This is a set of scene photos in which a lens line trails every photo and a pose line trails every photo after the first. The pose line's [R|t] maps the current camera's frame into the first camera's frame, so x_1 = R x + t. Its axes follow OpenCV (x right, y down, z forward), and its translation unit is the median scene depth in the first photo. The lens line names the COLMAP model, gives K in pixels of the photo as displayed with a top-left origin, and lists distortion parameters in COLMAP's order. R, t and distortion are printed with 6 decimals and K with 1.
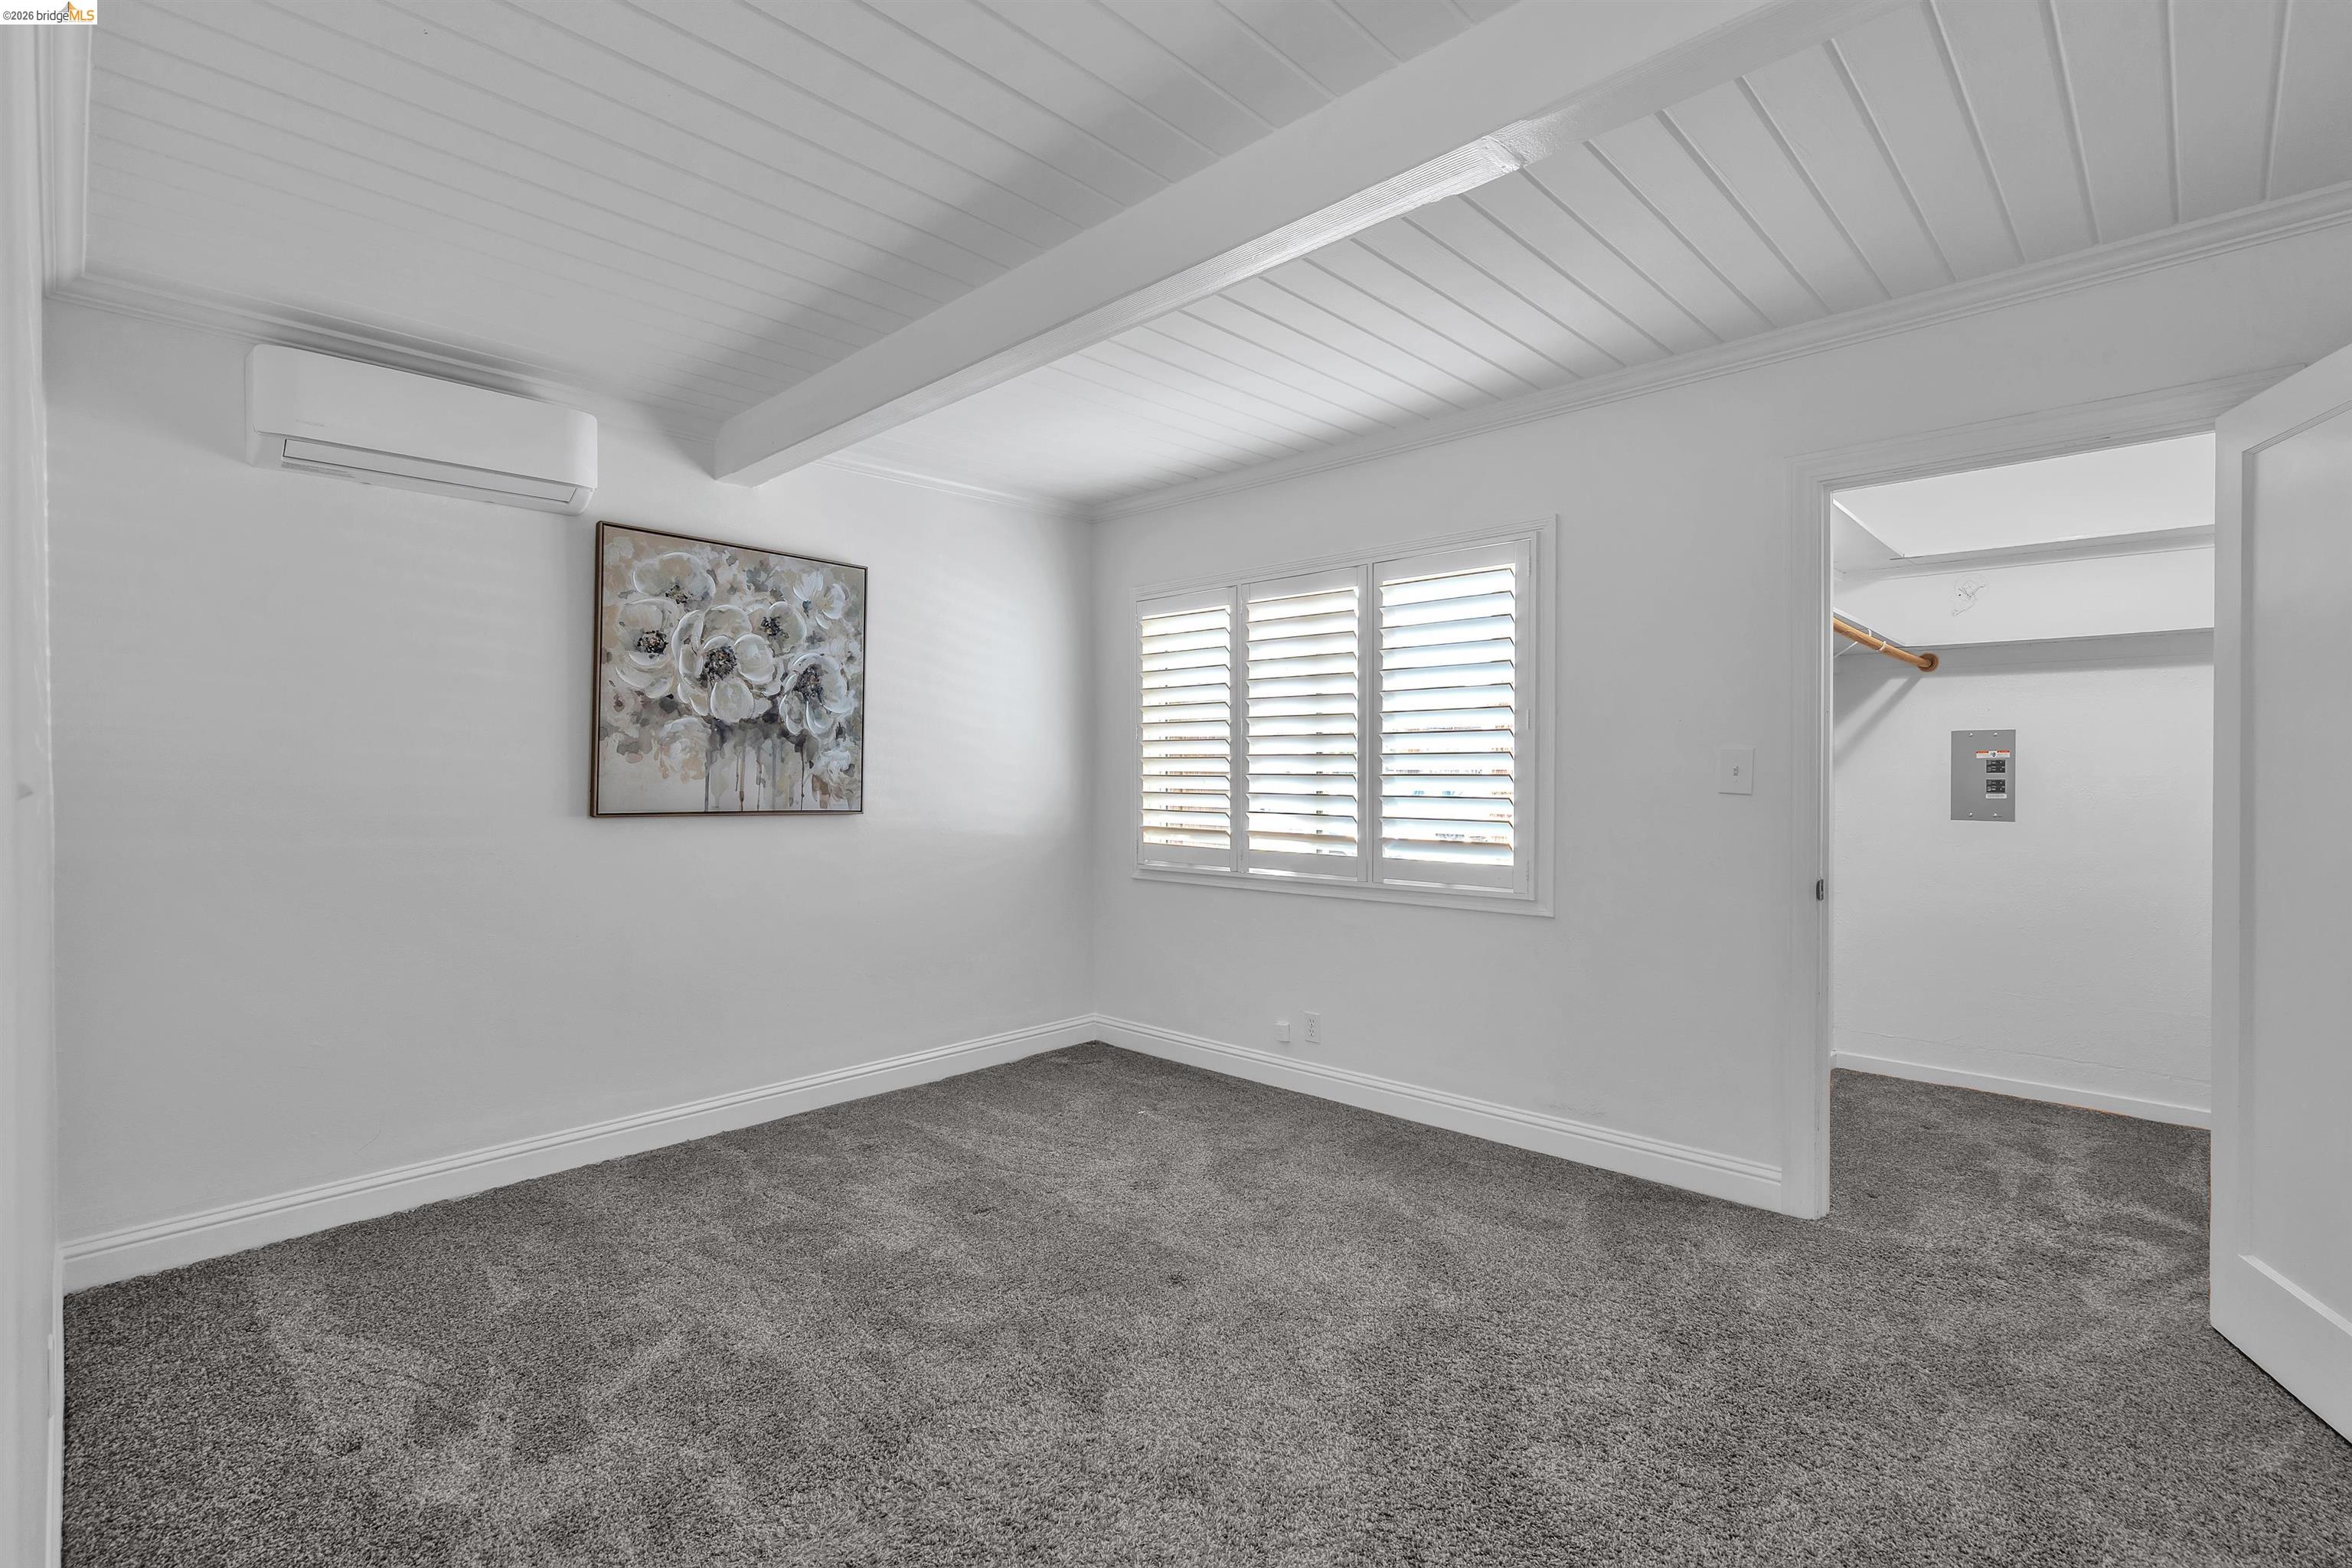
lens RADIAL K [[1074.6, 0, 1176.0], [0, 1074.6, 784.0], [0, 0, 1]] dist [-0.002729, 0.000098]
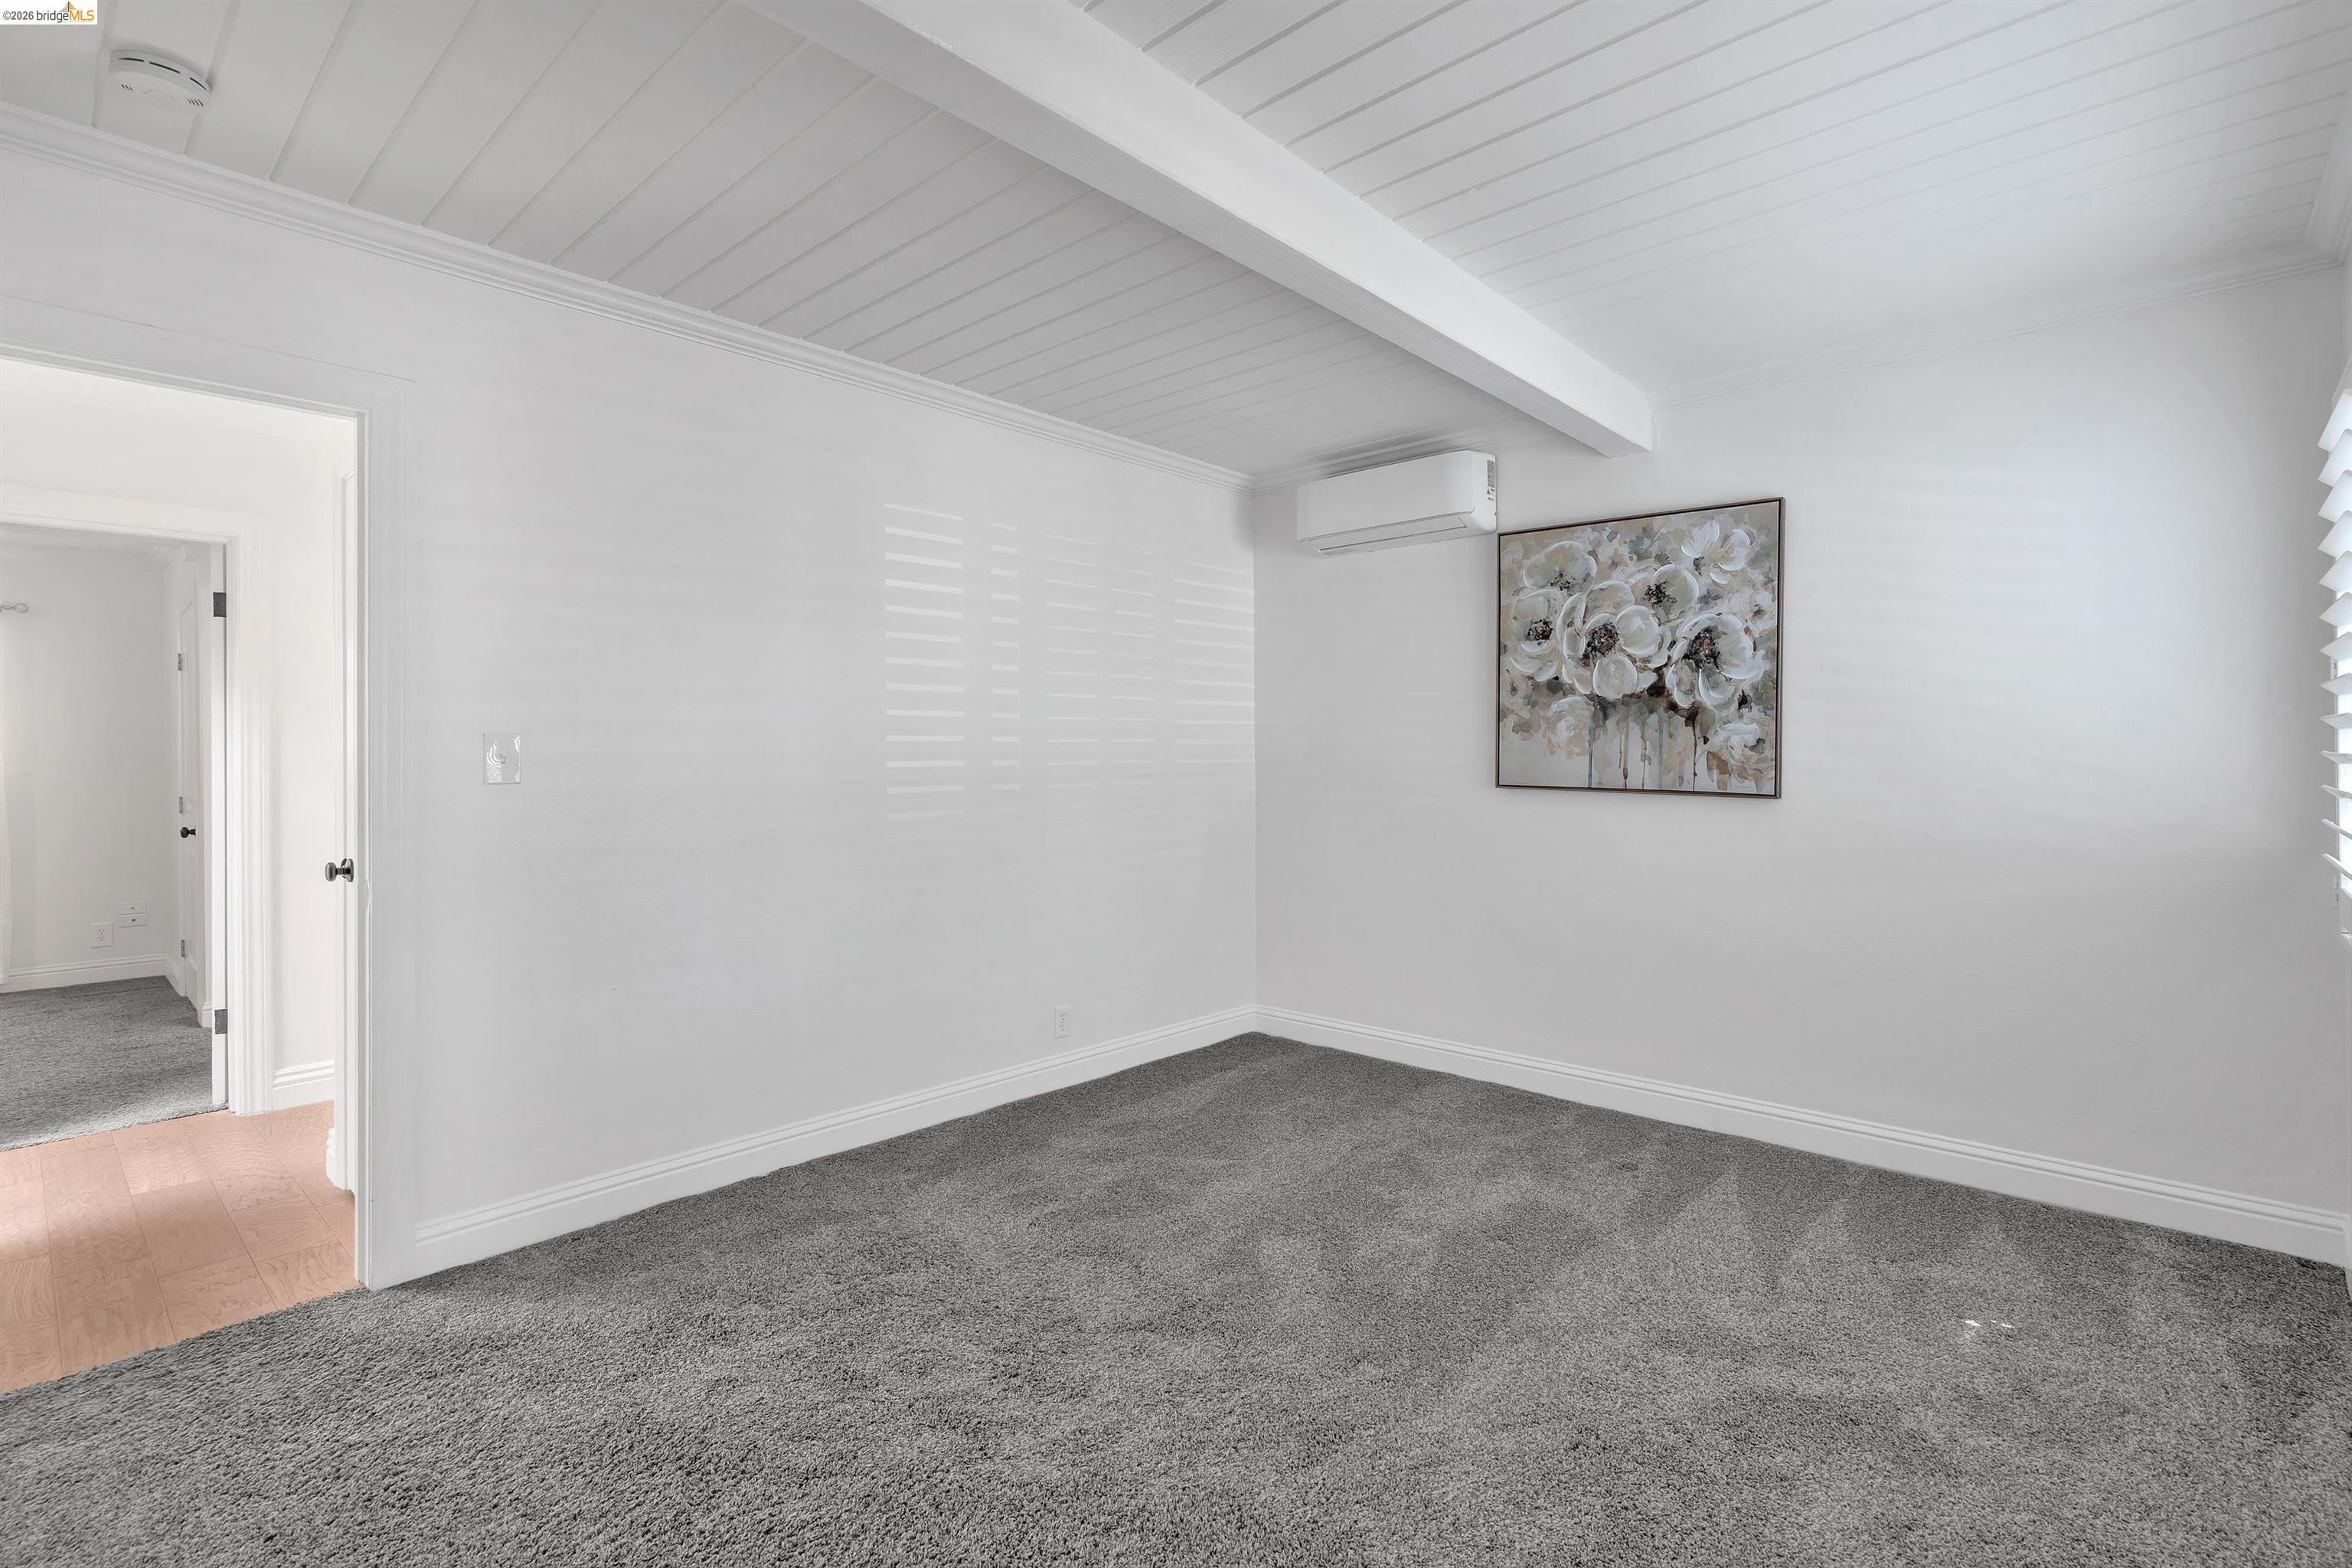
lens RADIAL K [[1085.5, 0, 1175.2], [0, 1085.5, 757.4], [0, 0, 1]] dist [-0.000356, 0.000163]
pose [[0.017808, 0.008232, -0.999808, 0.576177], [-0.007709, 0.999938, 0.008095, -0.007881], [0.999812, 0.007563, 0.017870, 0.570476]]
